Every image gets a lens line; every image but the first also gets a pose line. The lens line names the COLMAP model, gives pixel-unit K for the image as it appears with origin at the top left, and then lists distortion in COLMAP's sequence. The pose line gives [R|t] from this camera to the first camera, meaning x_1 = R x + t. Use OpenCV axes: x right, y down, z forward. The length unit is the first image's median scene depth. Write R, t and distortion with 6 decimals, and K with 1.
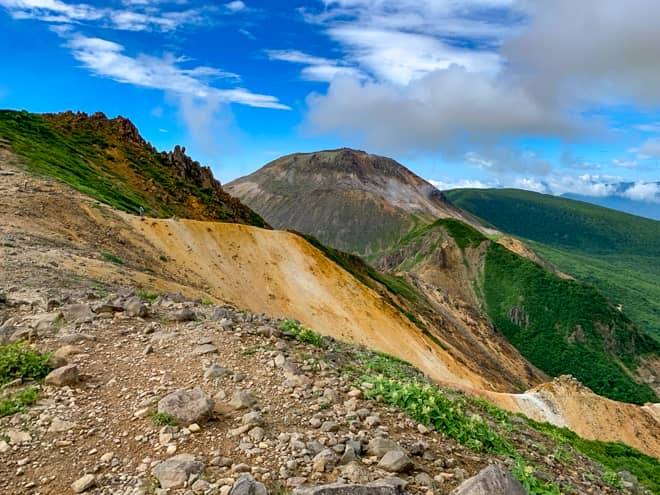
lens RADIAL K [[483.5, 0, 330.1], [0, 483.5, 246.2], [0, 0, 1]] dist [0.013042, -0.001452]
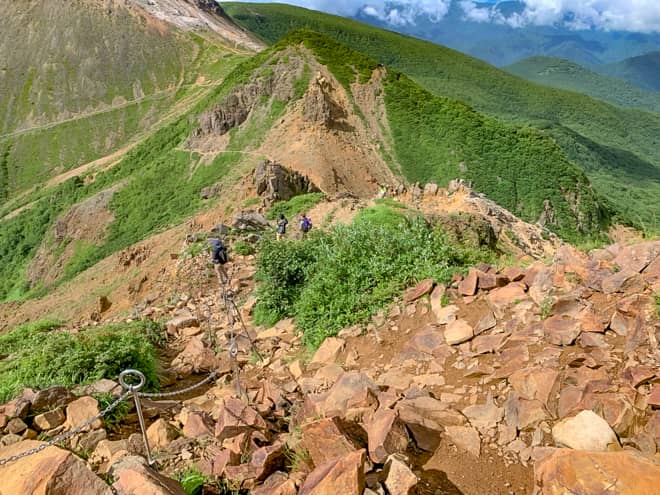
lens RADIAL K [[483.5, 0, 329.8], [0, 483.5, 248.2], [0, 0, 1]] dist [0.013042, -0.001452]
pose [[0.882670, -0.206144, 0.422371, -0.023646], [0.052911, 0.936548, 0.346522, -0.013854], [-0.467005, -0.283517, 0.837571, 0.476178]]
